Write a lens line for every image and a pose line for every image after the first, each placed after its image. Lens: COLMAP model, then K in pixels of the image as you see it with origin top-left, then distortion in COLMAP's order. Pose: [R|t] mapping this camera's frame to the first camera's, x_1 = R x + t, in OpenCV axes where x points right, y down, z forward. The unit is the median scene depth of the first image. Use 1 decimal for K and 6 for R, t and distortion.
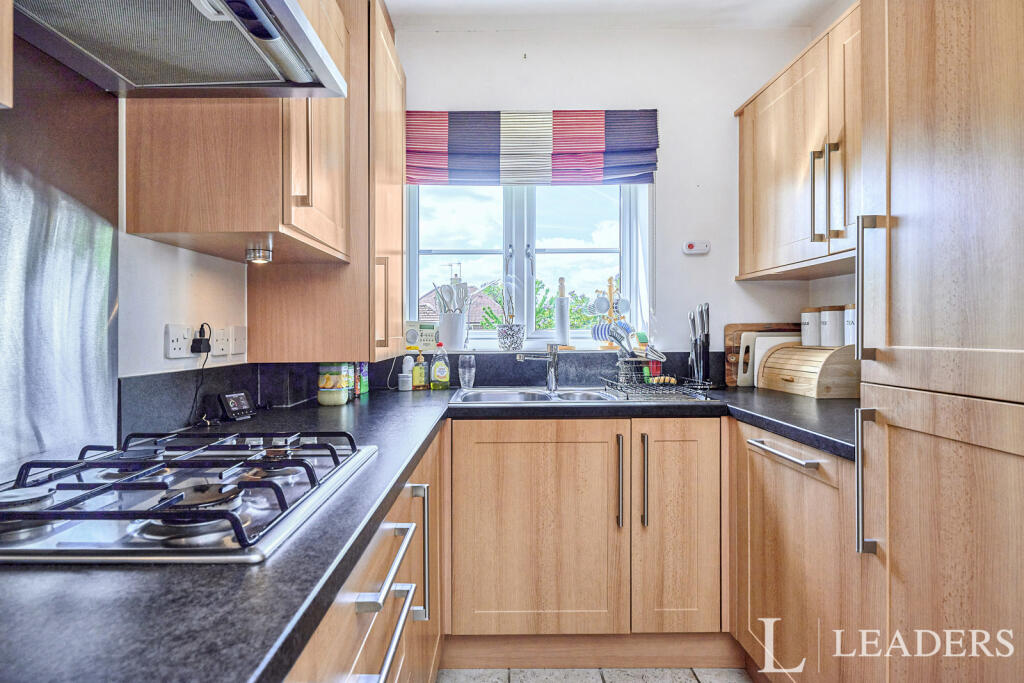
lens RADIAL K [[551.8, 0, 489.1], [0, 551.8, 331.3], [0, 0, 1]] dist [-0.000058, 0.000189]
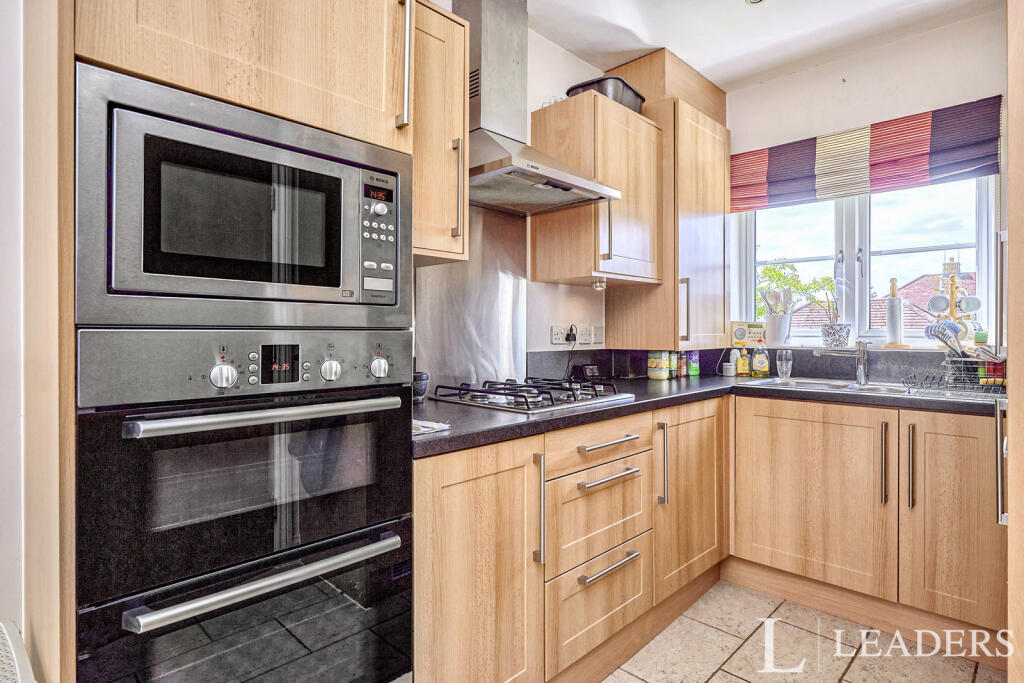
lens RADIAL K [[551.8, 0, 489.1], [0, 551.8, 331.3], [0, 0, 1]] dist [-0.000058, 0.000189]
pose [[0.694966, 0.006178, -0.719016, 0.420961], [-0.002478, 0.999978, 0.006196, -0.003122], [0.719038, -0.002524, 0.694966, -0.316959]]
